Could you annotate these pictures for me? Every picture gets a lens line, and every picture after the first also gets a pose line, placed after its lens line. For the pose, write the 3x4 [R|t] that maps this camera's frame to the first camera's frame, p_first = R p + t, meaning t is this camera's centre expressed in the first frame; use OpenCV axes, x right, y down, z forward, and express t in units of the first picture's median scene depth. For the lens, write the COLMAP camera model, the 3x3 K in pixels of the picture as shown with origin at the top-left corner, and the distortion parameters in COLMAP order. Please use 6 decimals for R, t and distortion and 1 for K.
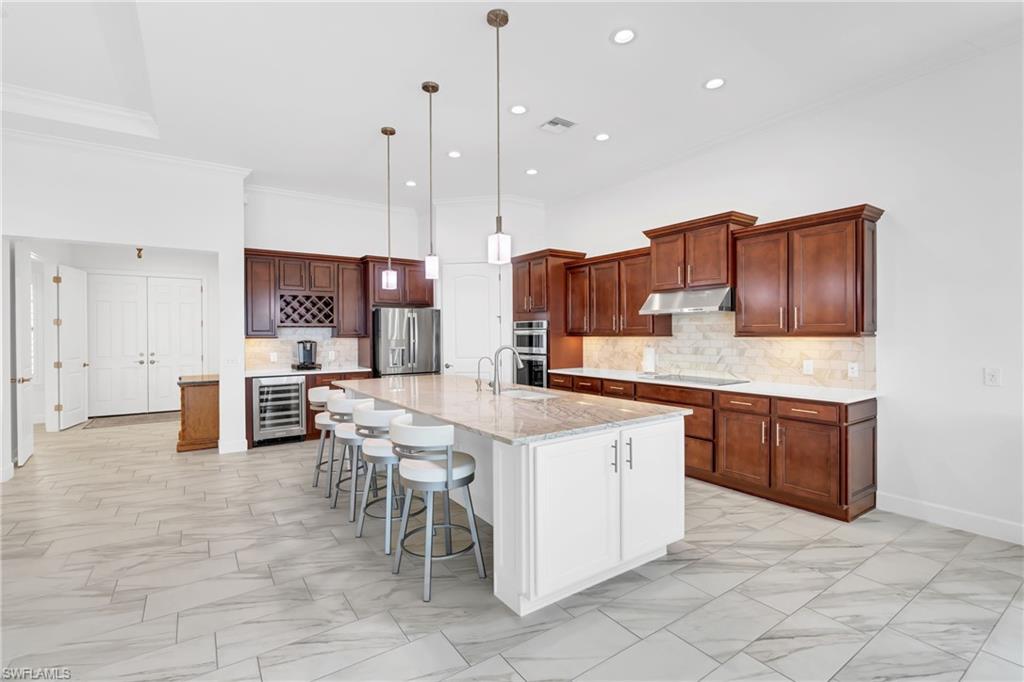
lens RADIAL K [[462.4, 0, 506.7], [0, 462.4, 336.6], [0, 0, 1]] dist [-0.004714, 0.000620]
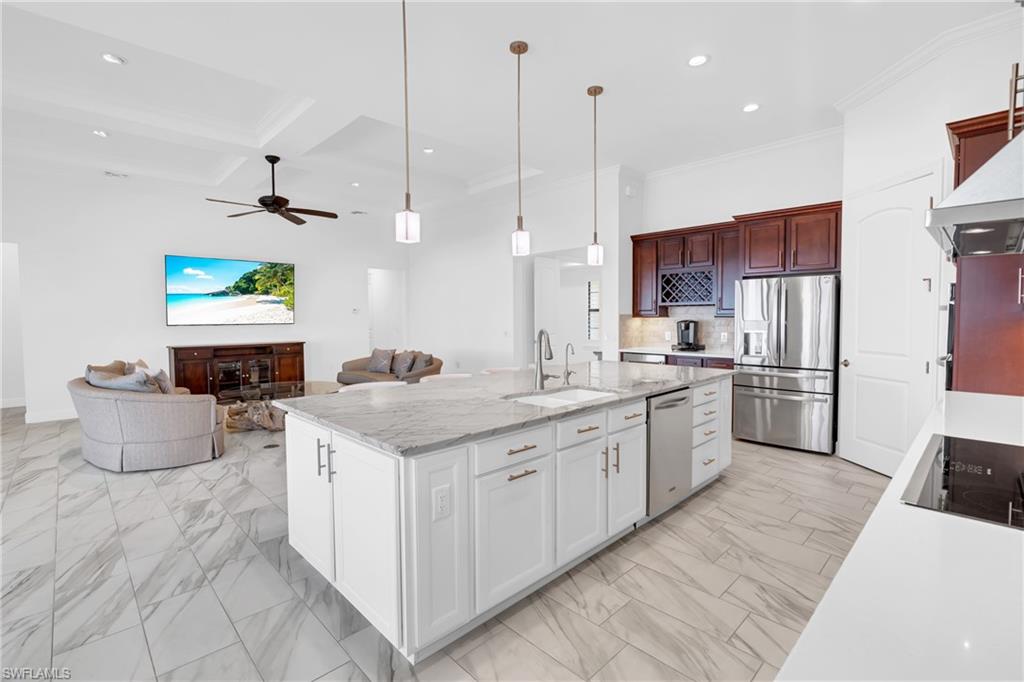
lens RADIAL K [[462.4, 0, 506.7], [0, 462.4, 336.6], [0, 0, 1]] dist [-0.004714, 0.000620]
pose [[0.168122, 0.048989, -0.984548, 0.543361], [-0.000432, 0.998768, 0.049623, -0.005330], [0.985766, -0.007917, 0.167936, 0.575061]]
